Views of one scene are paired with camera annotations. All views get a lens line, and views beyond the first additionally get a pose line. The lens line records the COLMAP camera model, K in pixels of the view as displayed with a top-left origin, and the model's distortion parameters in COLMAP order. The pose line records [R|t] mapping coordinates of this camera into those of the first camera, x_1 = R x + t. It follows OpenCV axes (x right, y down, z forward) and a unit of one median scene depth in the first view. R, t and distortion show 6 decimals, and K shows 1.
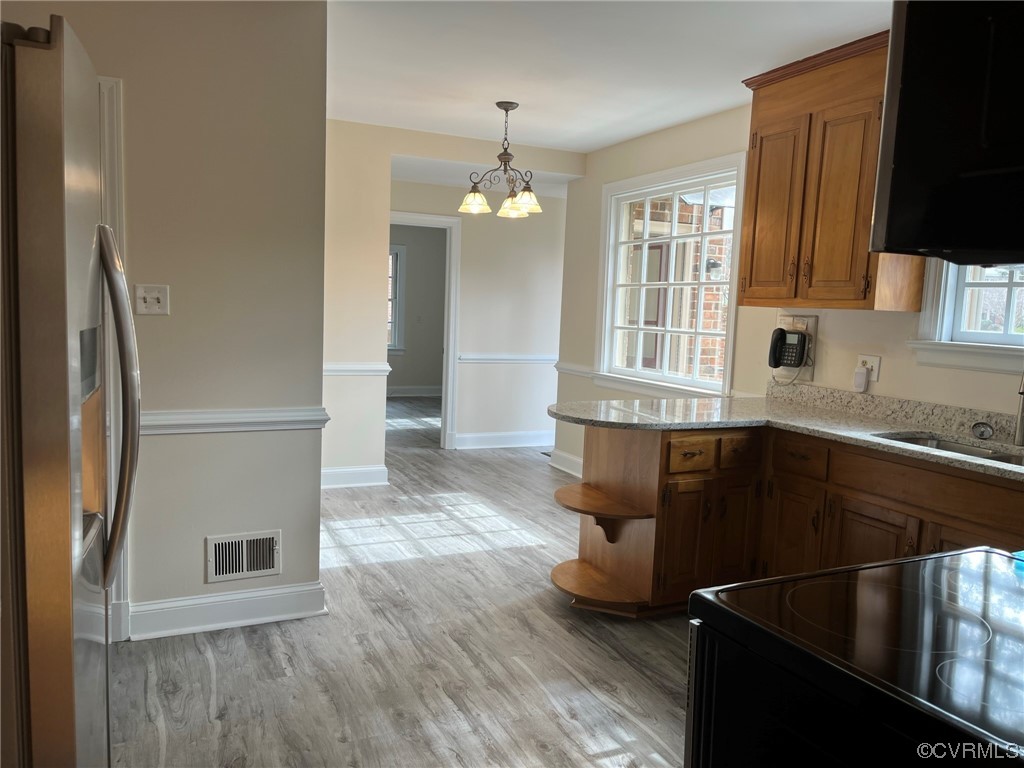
lens RADIAL K [[778.0, 0, 509.1], [0, 778.0, 388.5], [0, 0, 1]] dist [0.018549, -0.003893]
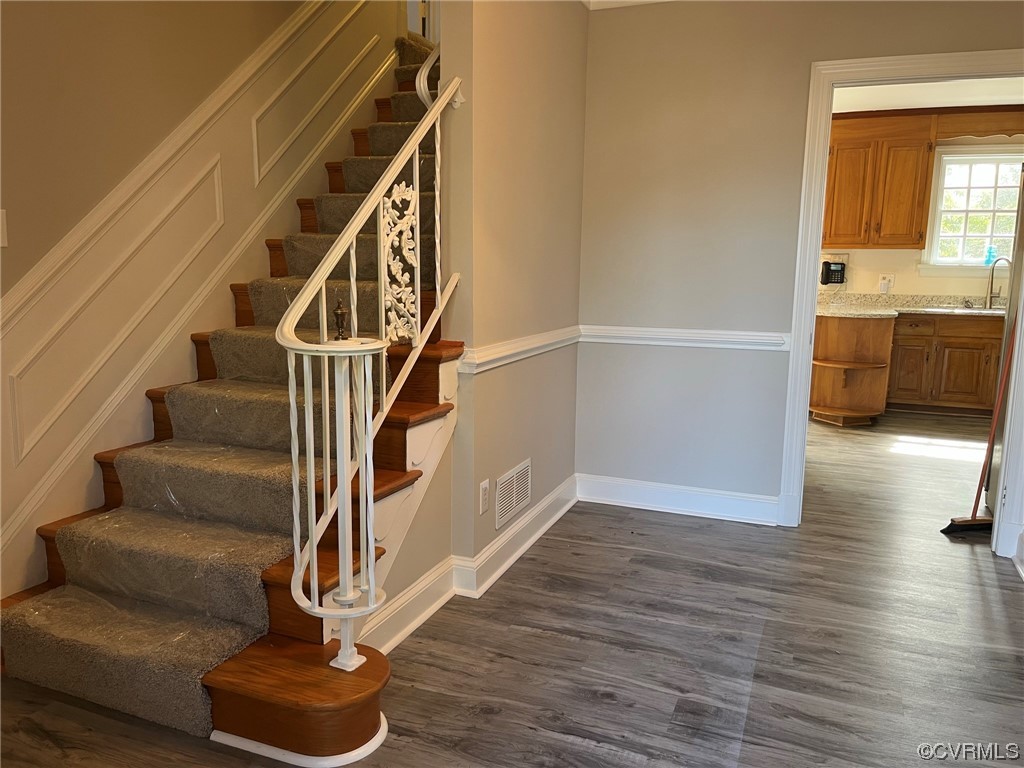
lens RADIAL K [[778.0, 0, 509.1], [0, 778.0, 388.5], [0, 0, 1]] dist [0.018549, -0.003893]
pose [[0.727414, -0.141532, 0.671444, -1.541513], [0.090402, 0.989735, 0.110686, -0.060975], [-0.680218, -0.019815, 0.732742, 0.238268]]
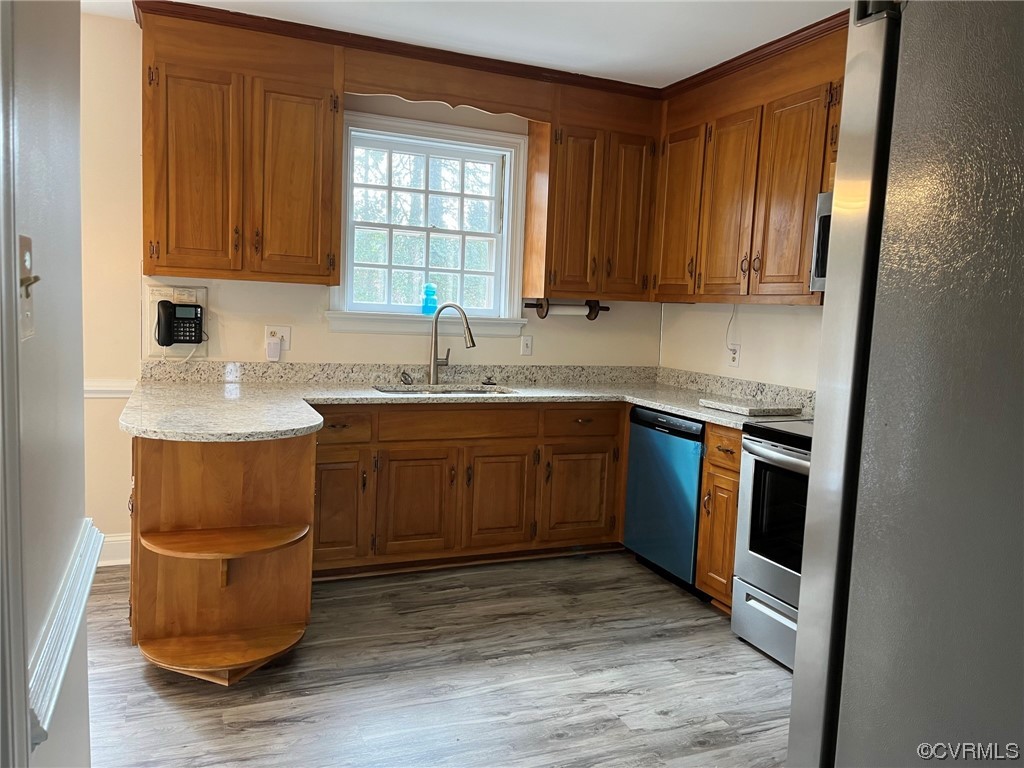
lens RADIAL K [[778.0, 0, 509.1], [0, 778.0, 388.5], [0, 0, 1]] dist [0.018549, -0.003893]
pose [[0.033478, -0.139791, 0.989615, -0.594836], [0.067972, 0.988196, 0.137292, -0.084043], [-0.997125, 0.062670, 0.042585, 0.662792]]
